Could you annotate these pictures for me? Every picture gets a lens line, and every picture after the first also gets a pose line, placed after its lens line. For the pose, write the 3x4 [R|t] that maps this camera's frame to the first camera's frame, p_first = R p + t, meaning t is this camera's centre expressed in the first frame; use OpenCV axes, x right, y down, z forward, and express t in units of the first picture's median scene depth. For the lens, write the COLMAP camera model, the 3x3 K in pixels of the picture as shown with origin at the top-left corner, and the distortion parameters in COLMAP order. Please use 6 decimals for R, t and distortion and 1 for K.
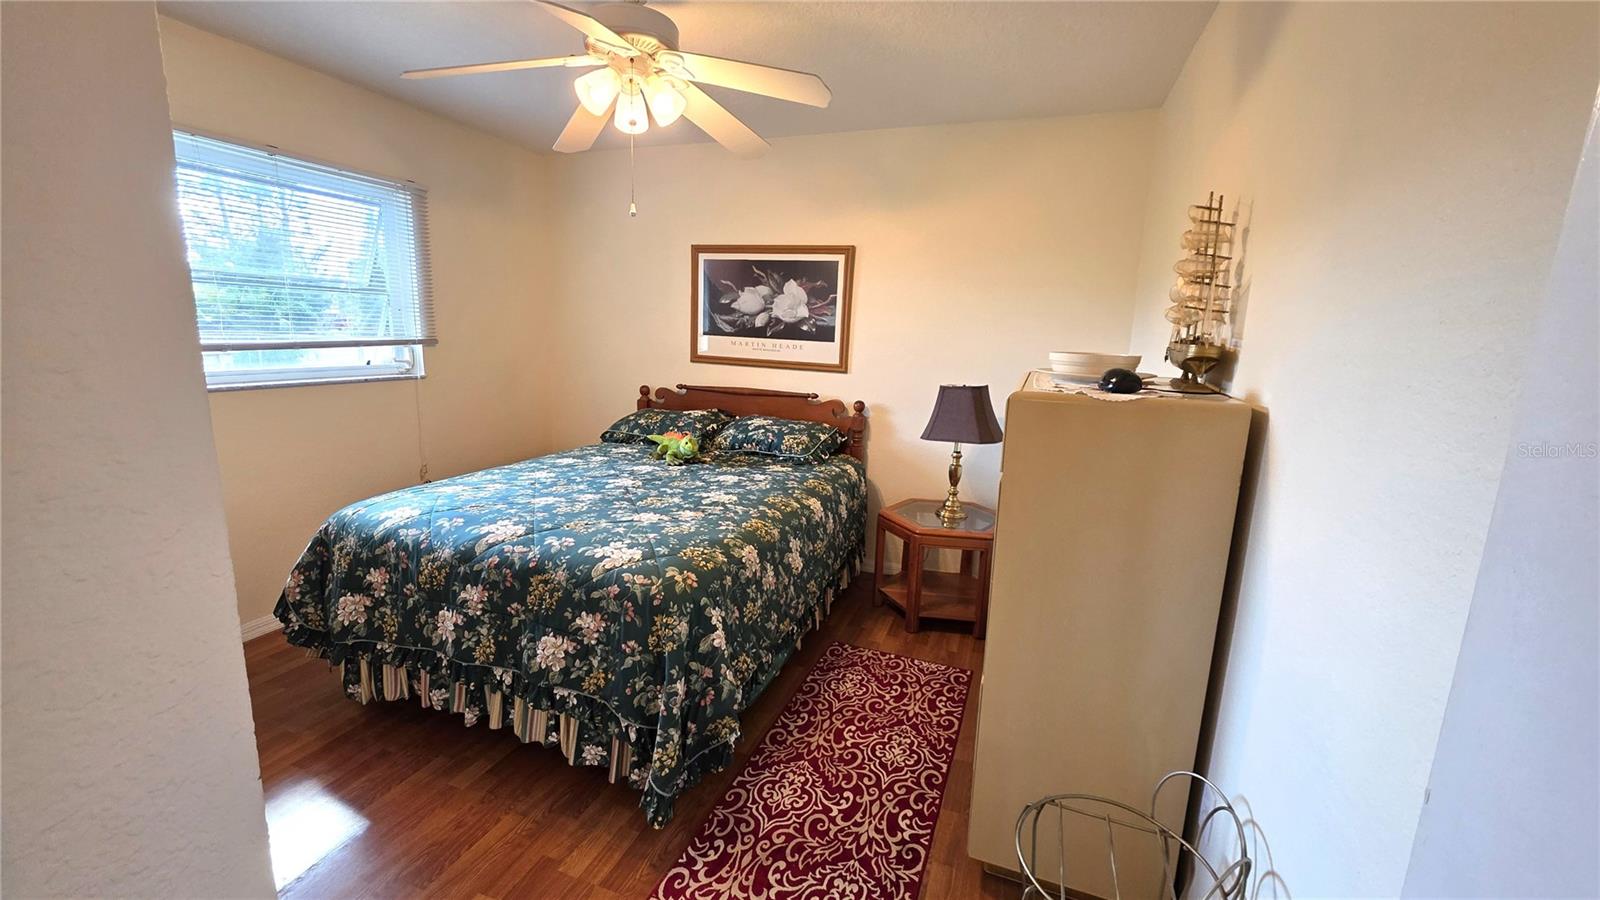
lens RADIAL K [[644.7, 0, 796.9], [0, 644.7, 449.1], [0, 0, 1]] dist [-0.000308, 0.000022]
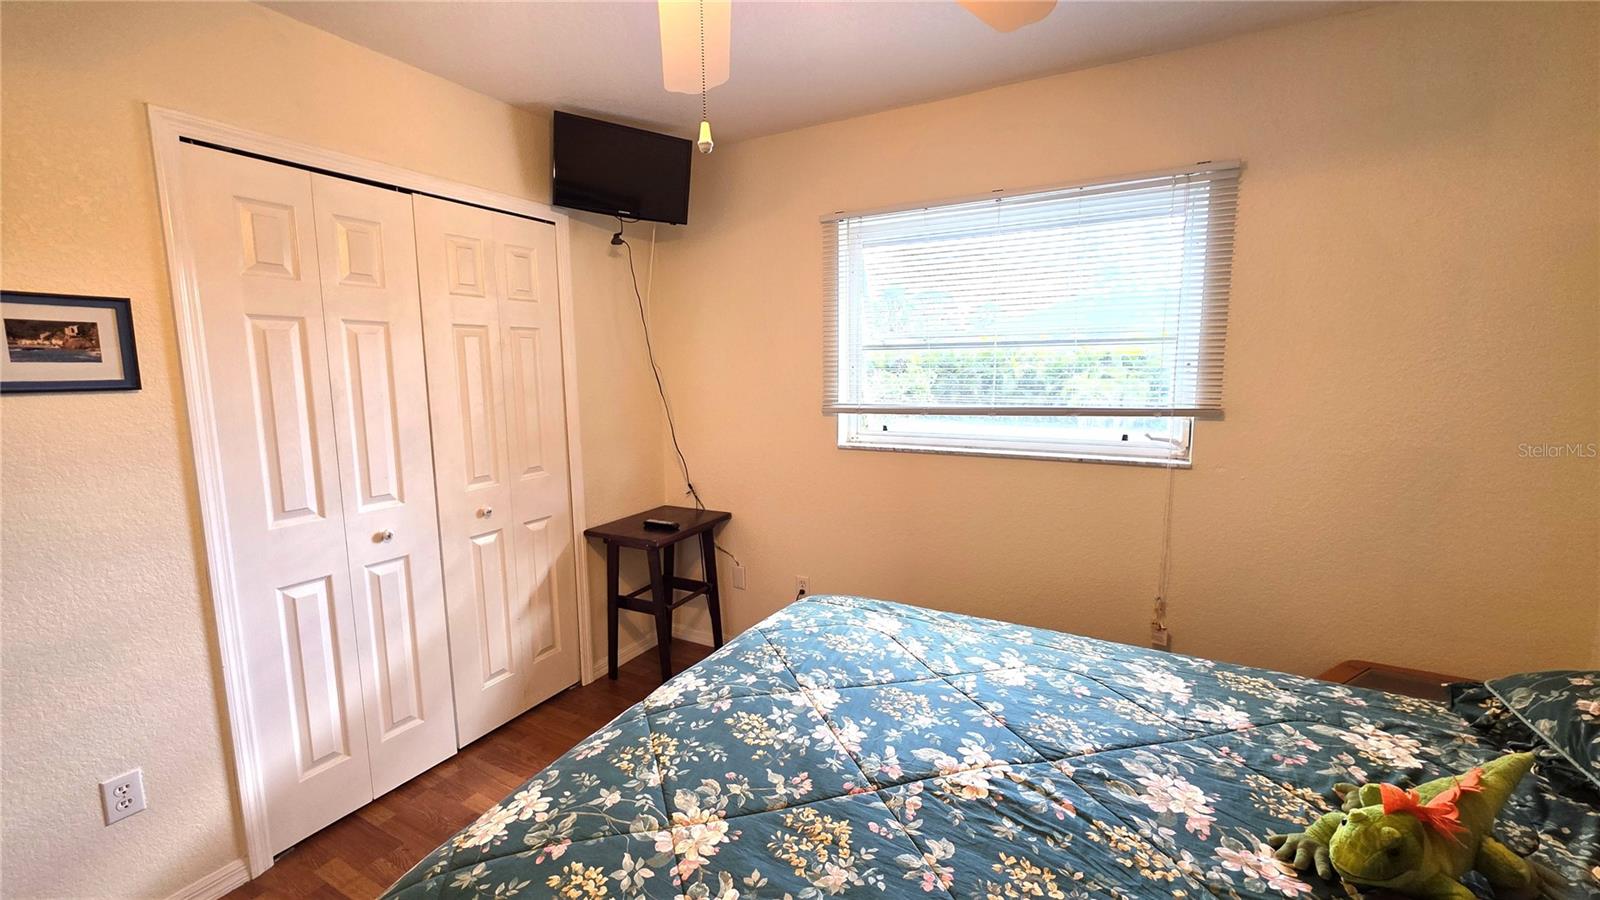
lens RADIAL K [[644.7, 0, 793.6], [0, 644.7, 448.0], [0, 0, 1]] dist [-0.000308, 0.000022]
pose [[-0.158749, 0.099579, -0.982285, 0.156519], [-0.172000, 0.976898, 0.126830, -0.210102], [0.972222, 0.189087, -0.137954, 1.033078]]
